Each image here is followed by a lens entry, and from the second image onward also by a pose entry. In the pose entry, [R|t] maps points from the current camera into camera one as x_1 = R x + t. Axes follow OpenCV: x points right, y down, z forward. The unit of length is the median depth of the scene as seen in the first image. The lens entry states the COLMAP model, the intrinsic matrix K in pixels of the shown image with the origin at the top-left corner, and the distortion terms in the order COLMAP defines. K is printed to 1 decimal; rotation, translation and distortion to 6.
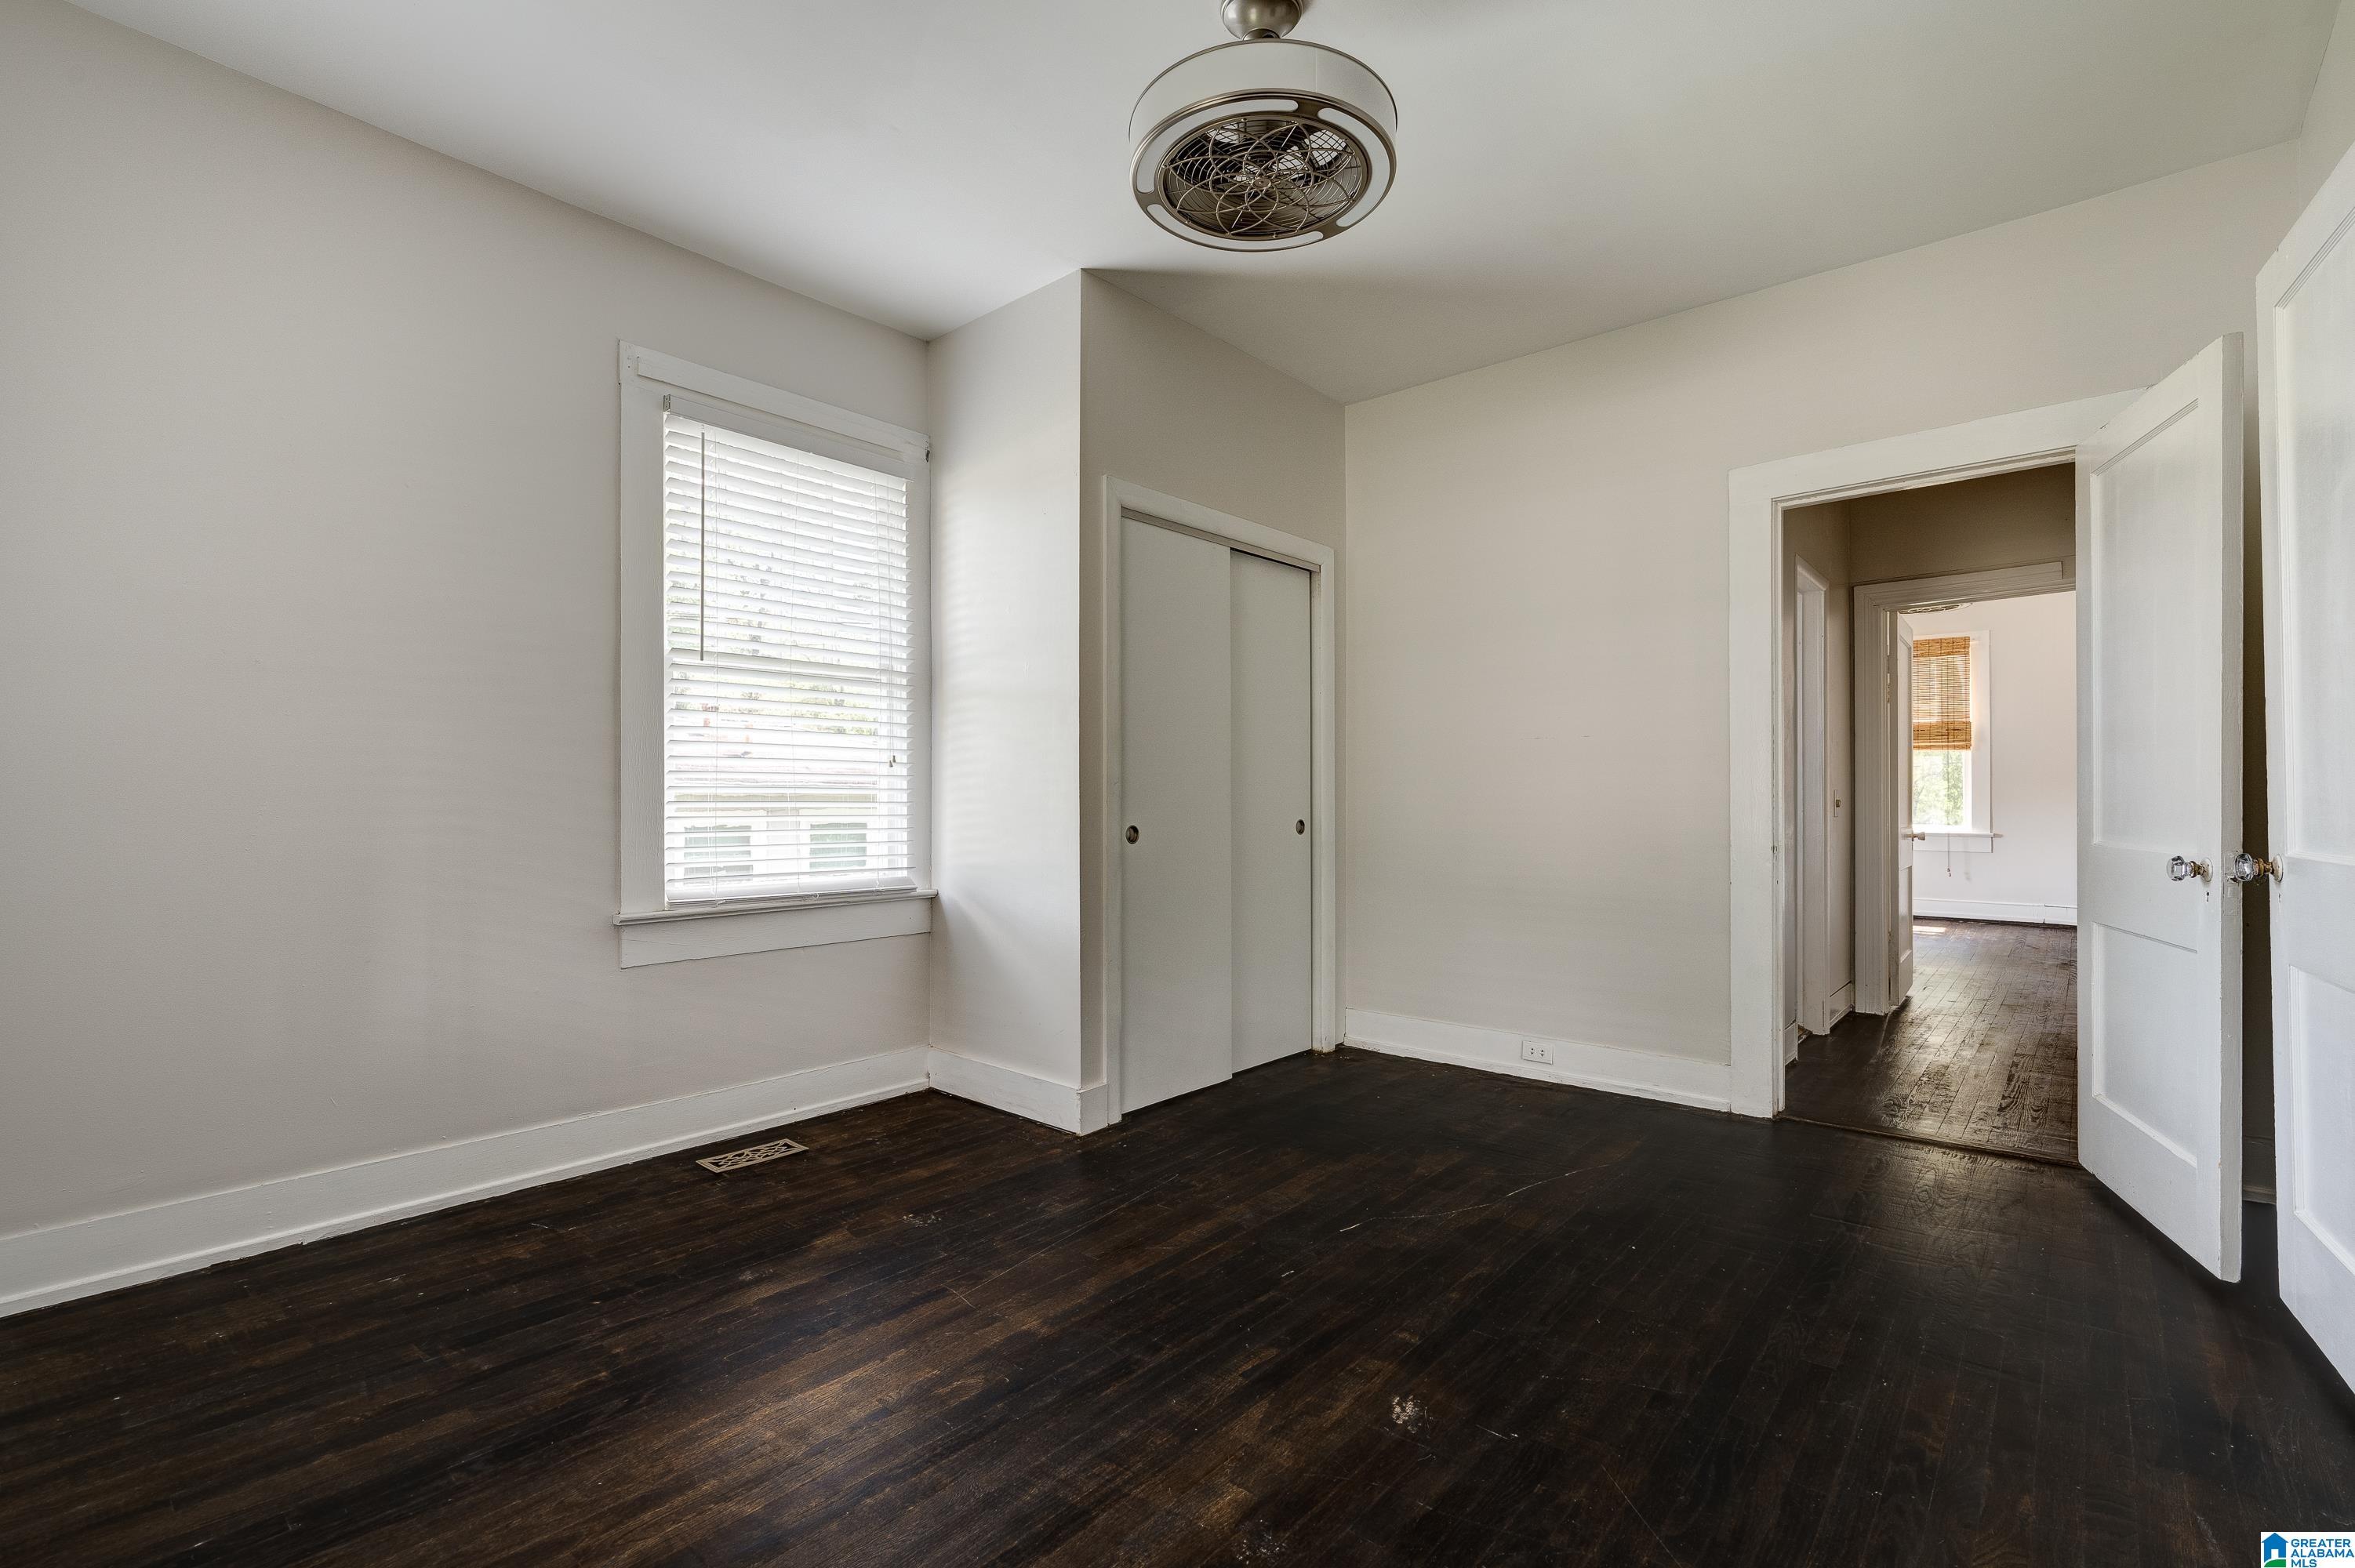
lens RADIAL K [[1055.3, 0, 1177.5], [0, 1055.3, 784.0], [0, 0, 1]] dist [-0.014394, 0.000032]
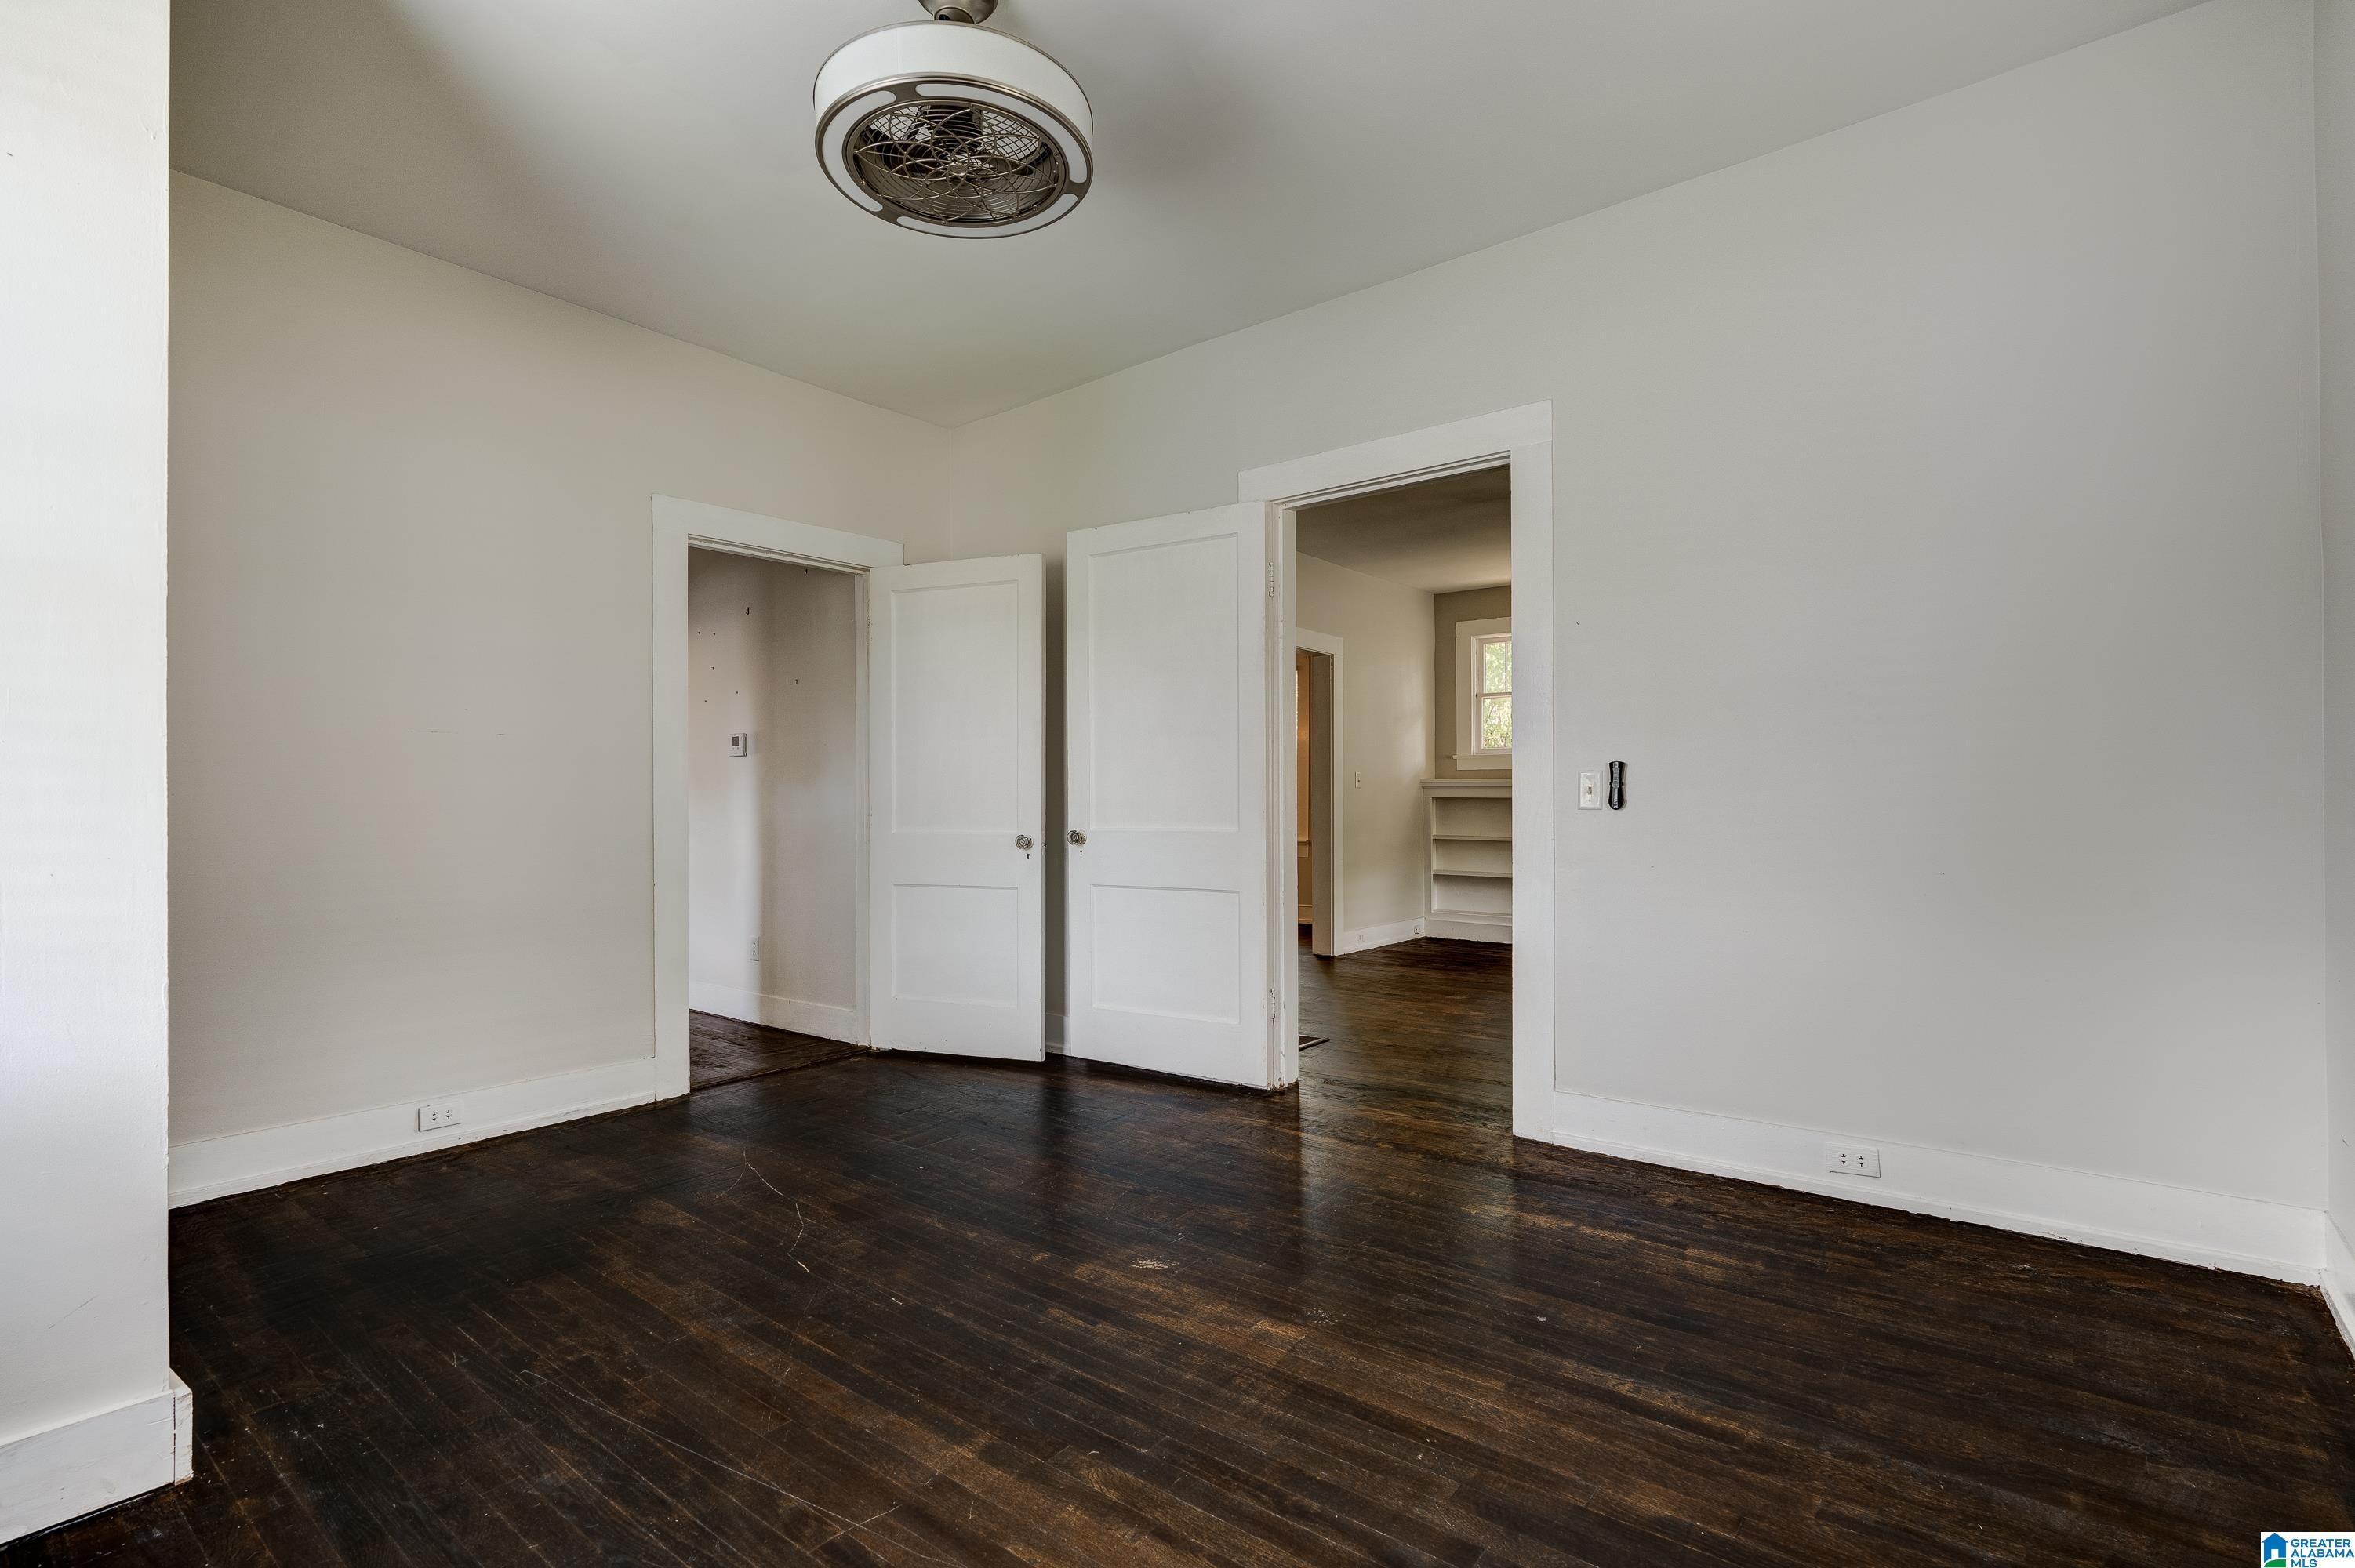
lens RADIAL K [[1081.1, 0, 1177.5], [0, 1081.1, 784.0], [0, 0, 1]] dist [-0.000737, 0.000268]
pose [[-0.038939, 0.020855, 0.999024, -0.890264], [-0.009573, 0.999729, -0.021243, 0.017921], [-0.999196, -0.010391, -0.038729, 0.792617]]
